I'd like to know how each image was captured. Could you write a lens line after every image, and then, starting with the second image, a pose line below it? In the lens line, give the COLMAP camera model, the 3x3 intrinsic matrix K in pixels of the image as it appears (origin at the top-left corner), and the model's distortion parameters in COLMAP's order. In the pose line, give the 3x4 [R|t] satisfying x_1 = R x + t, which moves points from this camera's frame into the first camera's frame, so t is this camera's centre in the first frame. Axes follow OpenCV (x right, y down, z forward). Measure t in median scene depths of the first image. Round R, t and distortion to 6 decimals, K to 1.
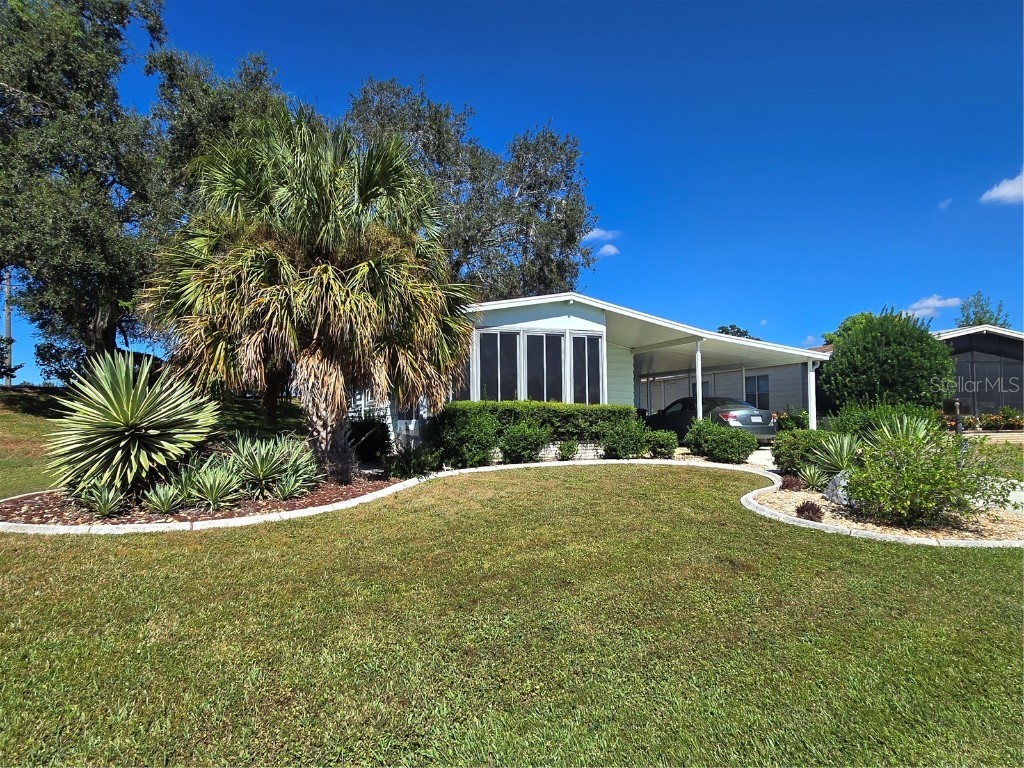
lens RADIAL K [[419.2, 0, 512.0], [0, 419.2, 384.0], [0, 0, 1]] dist [-0.000800, 0.000202]
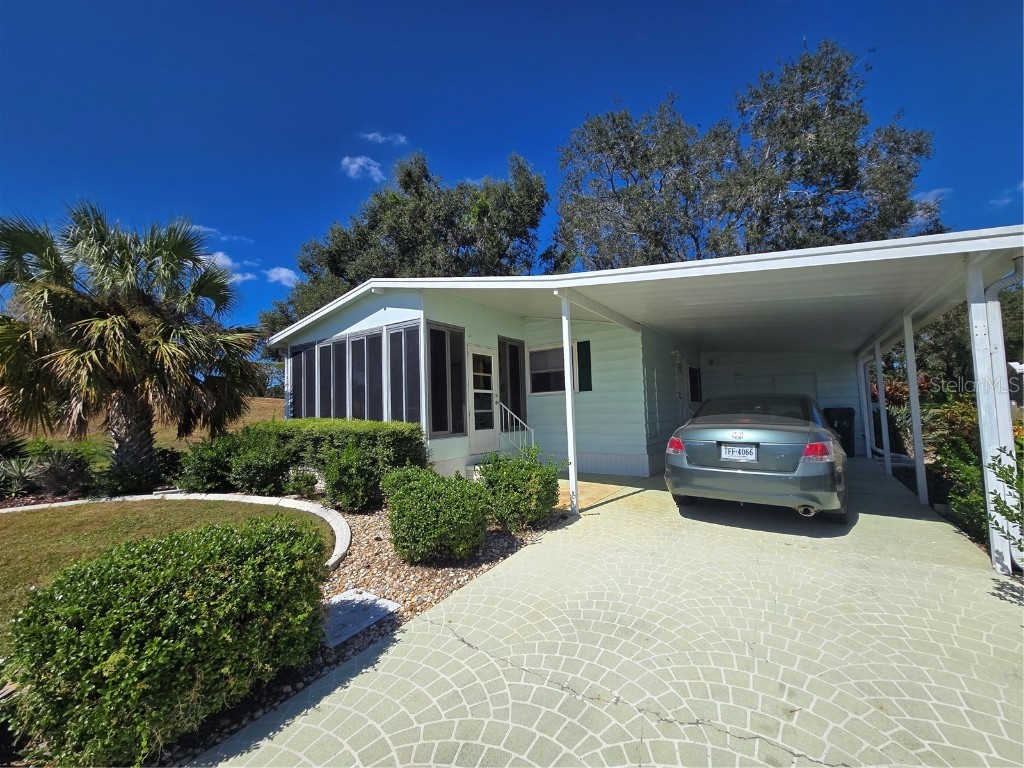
lens RADIAL K [[419.2, 0, 512.0], [0, 419.2, 384.0], [0, 0, 1]] dist [-0.000800, 0.000202]
pose [[0.645536, -0.078403, -0.759695, 0.865154], [0.058597, 0.996869, -0.053089, 0.032562], [0.761478, -0.010245, 0.648109, 0.678891]]
